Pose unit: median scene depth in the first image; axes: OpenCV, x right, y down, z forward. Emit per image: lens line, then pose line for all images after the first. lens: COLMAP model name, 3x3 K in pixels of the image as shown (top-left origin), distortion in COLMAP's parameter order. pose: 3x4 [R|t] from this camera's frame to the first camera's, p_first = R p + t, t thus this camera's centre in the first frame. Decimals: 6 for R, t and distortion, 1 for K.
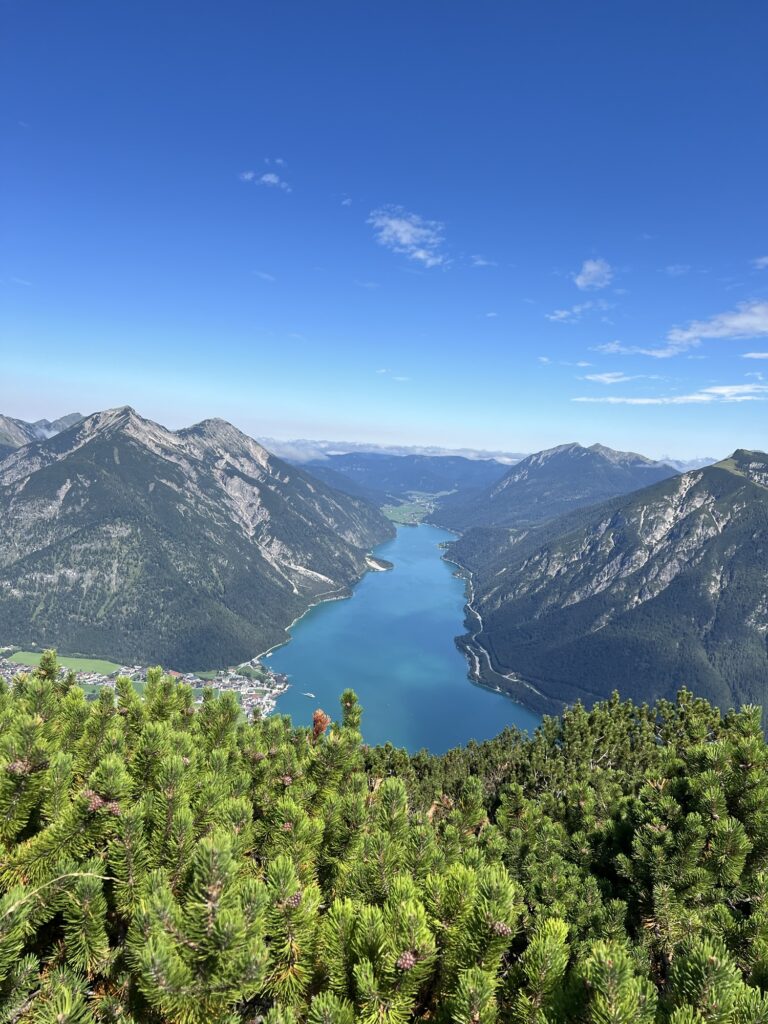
lens RADIAL K [[741.2, 0, 392.9], [0, 741.2, 528.6], [0, 0, 1]] dist [0.047663, -0.044726]
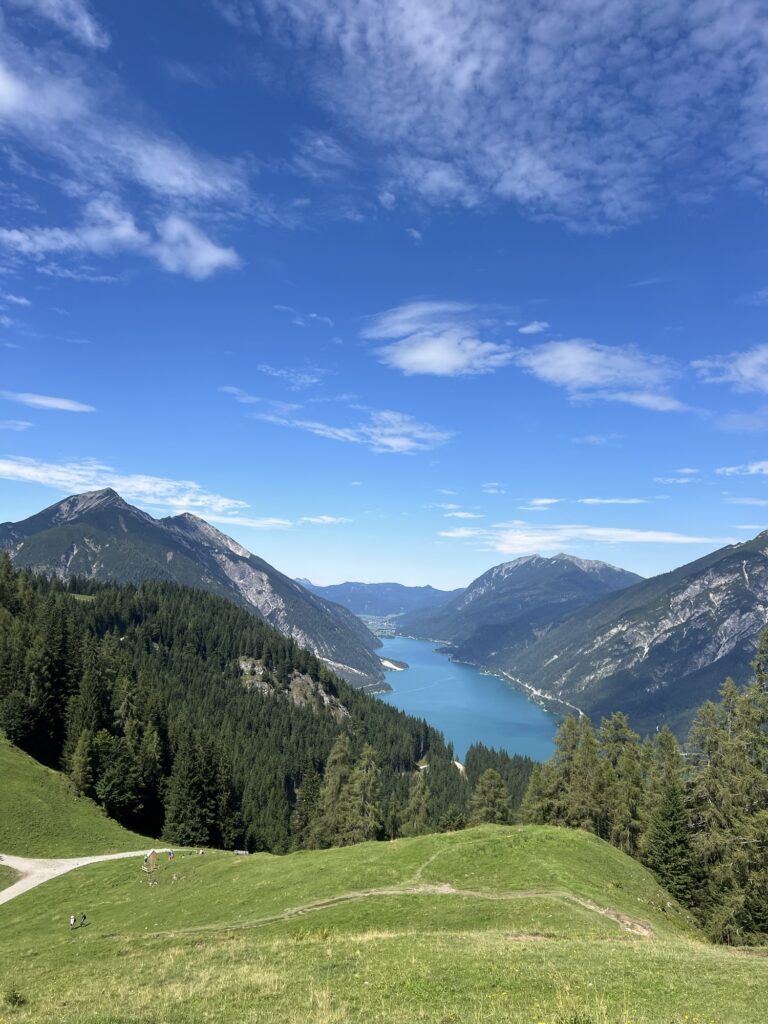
lens RADIAL K [[741.2, 0, 384.5], [0, 741.2, 516.4], [0, 0, 1]] dist [0.047663, -0.044726]
pose [[0.993132, -0.012600, 0.116318, -0.157487], [0.036471, 0.977986, -0.205459, 0.069964], [-0.111168, 0.208290, 0.971729, 0.132985]]
